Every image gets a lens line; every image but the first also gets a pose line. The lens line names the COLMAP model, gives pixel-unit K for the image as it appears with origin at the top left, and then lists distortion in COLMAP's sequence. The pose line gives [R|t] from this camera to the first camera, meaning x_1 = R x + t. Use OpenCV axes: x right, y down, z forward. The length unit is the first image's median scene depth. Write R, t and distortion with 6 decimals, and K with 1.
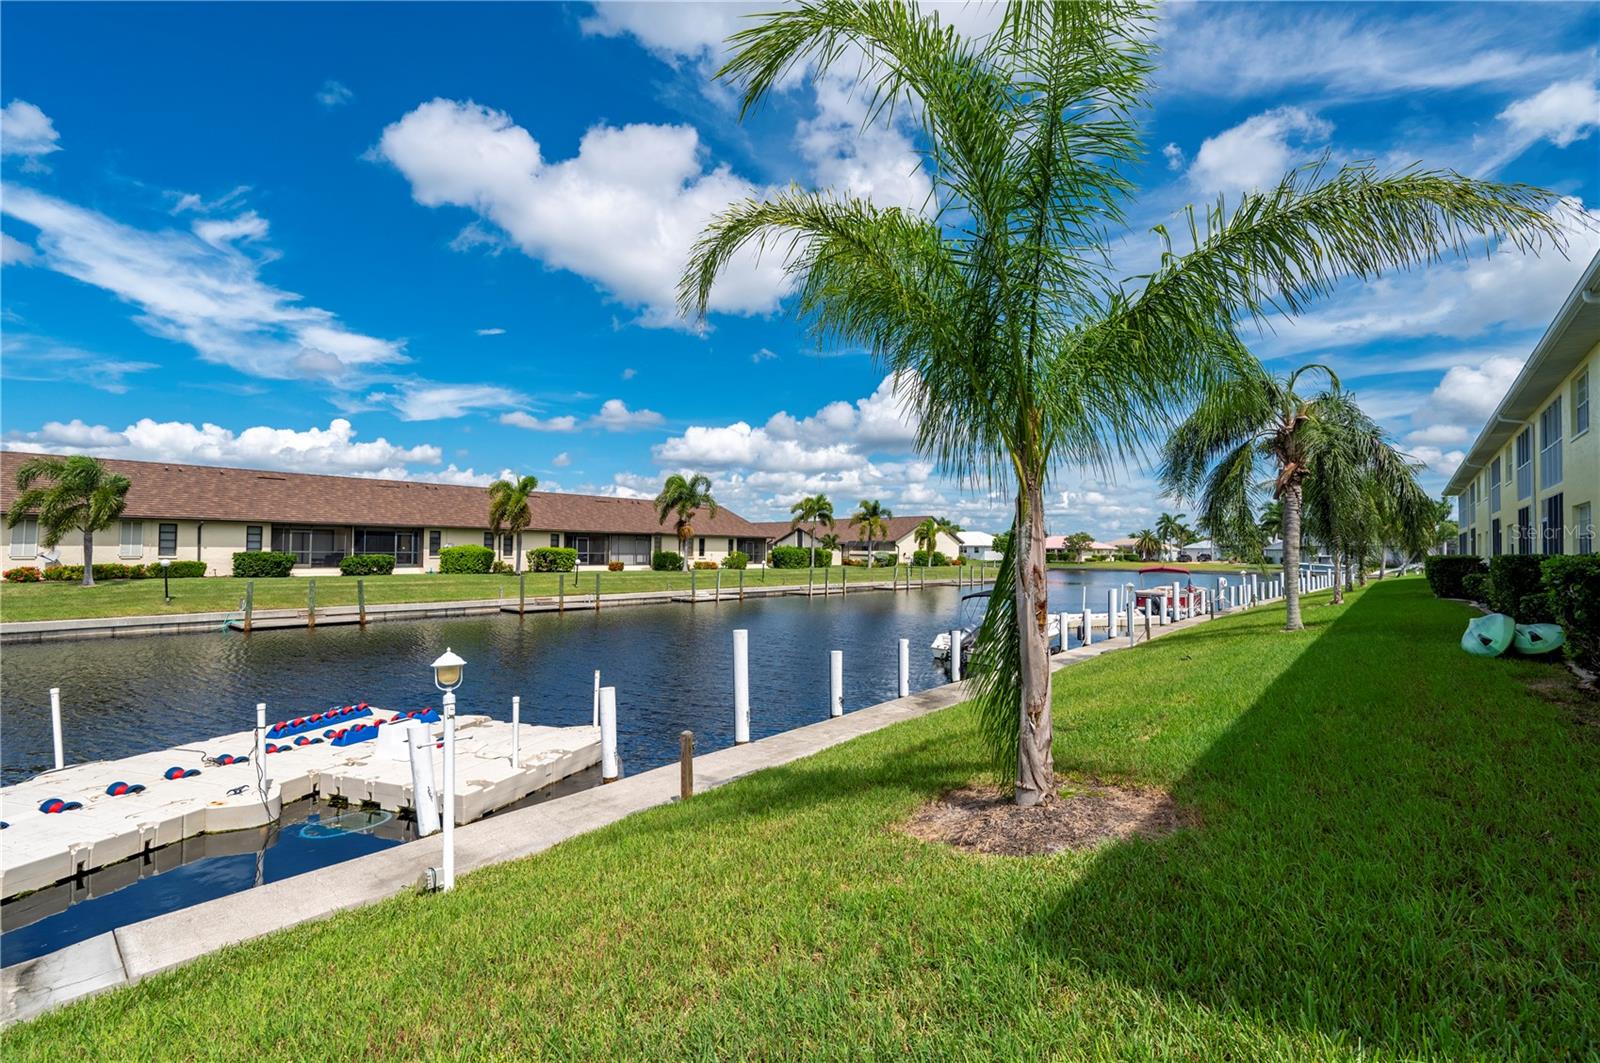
lens RADIAL K [[690.3, 0, 792.0], [0, 690.3, 534.4], [0, 0, 1]] dist [0.000930, -0.000012]
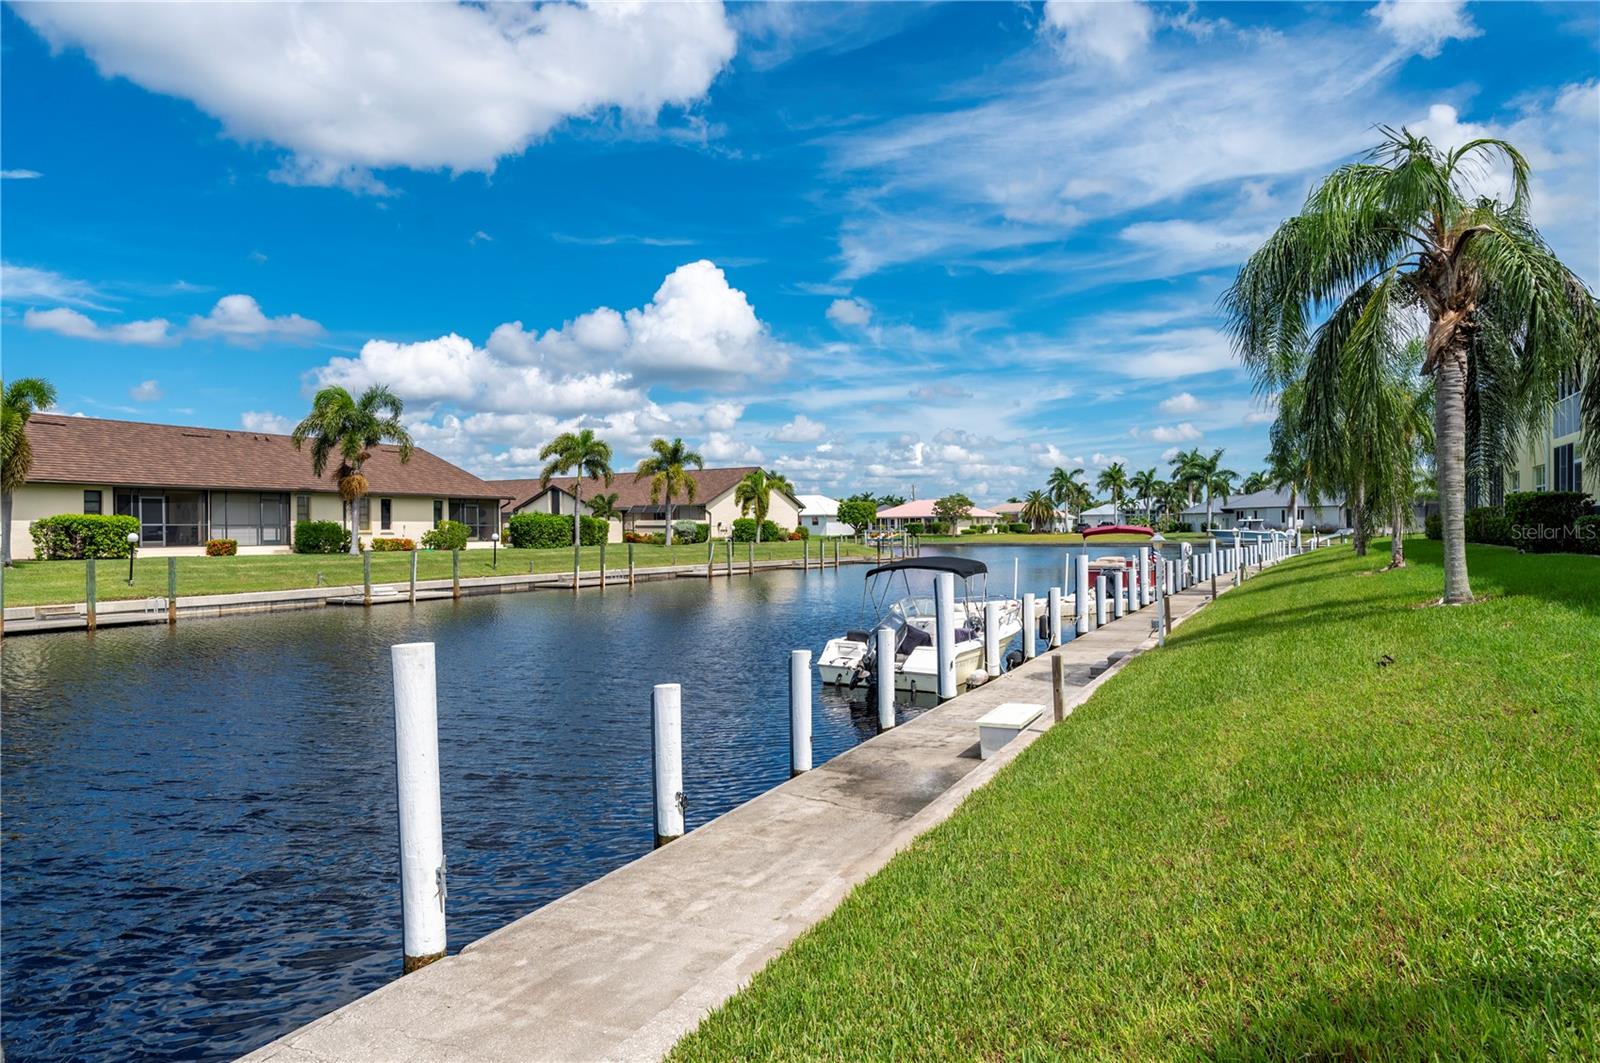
lens RADIAL K [[999.1, 0, 800.0], [0, 999.1, 531.5], [0, 0, 1]] dist [-0.003810, 0.001037]
pose [[0.967979, -0.017024, 0.250455, -0.002118], [0.010152, 0.999536, 0.028706, 0.014099], [-0.250827, -0.025244, 0.967703, 0.095047]]
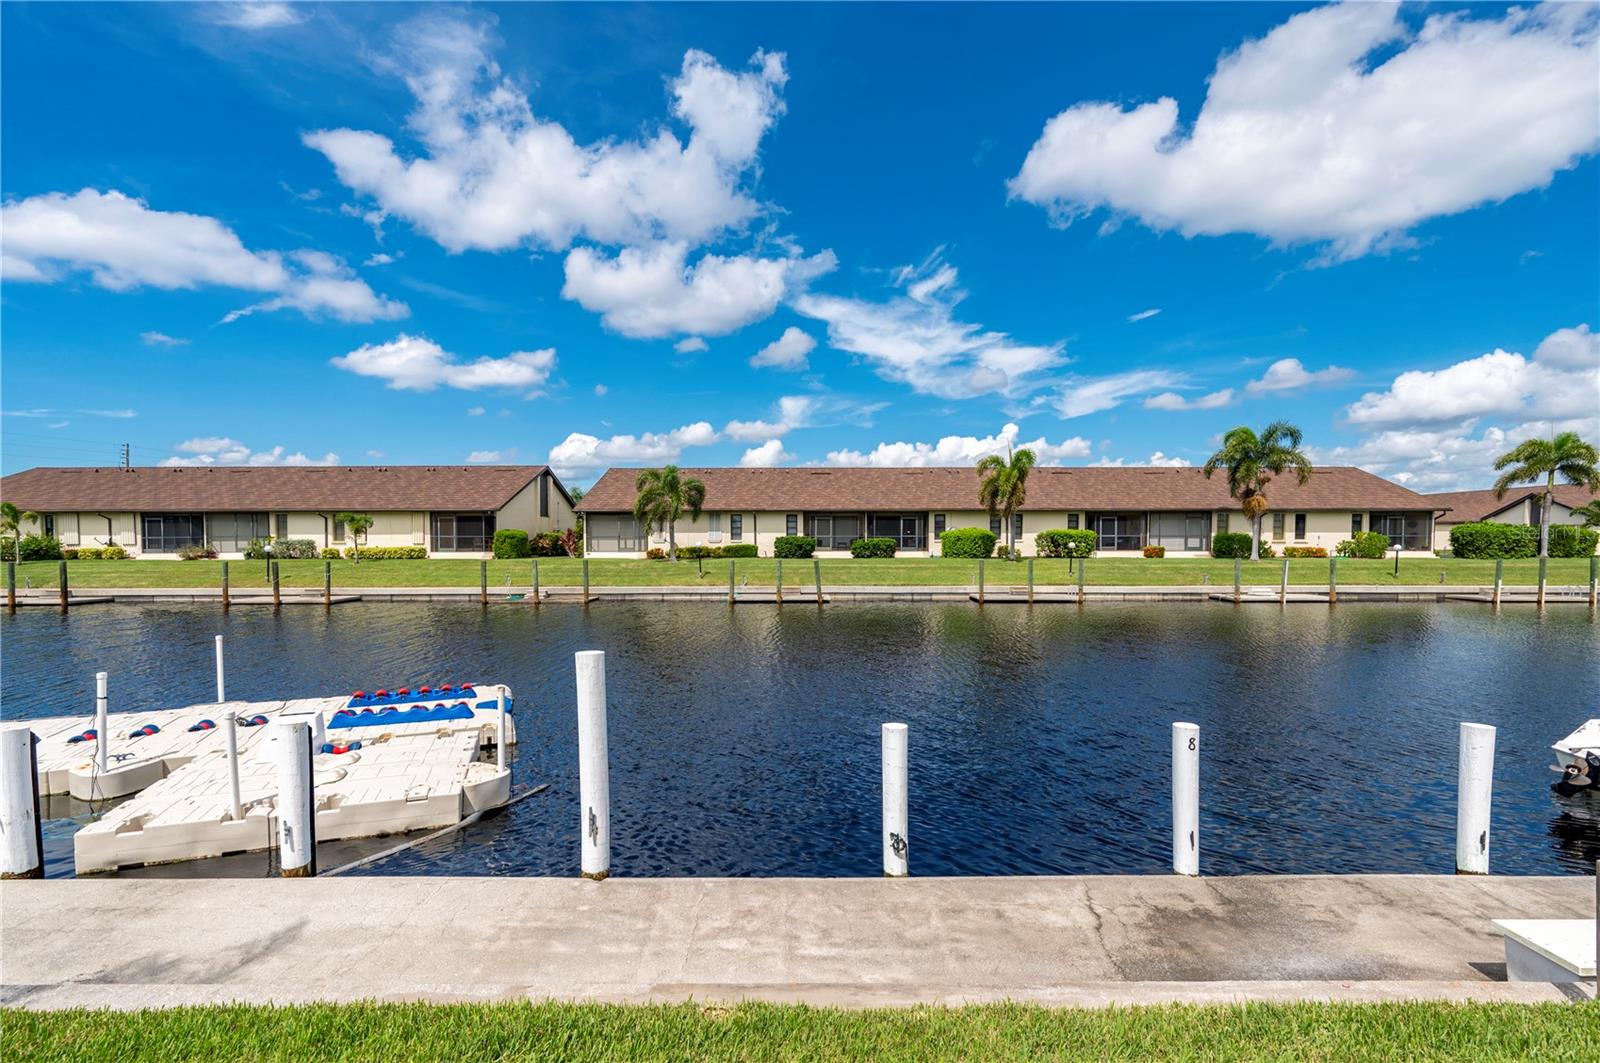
lens RADIAL K [[698.8, 0, 800.4], [0, 698.8, 539.6], [0, 0, 1]] dist [-0.000540, -0.000226]
pose [[0.653811, -0.008518, -0.756610, 0.086091], [0.025946, 0.999601, 0.011167, 0.012027], [0.756213, -0.026932, 0.653771, 0.164769]]
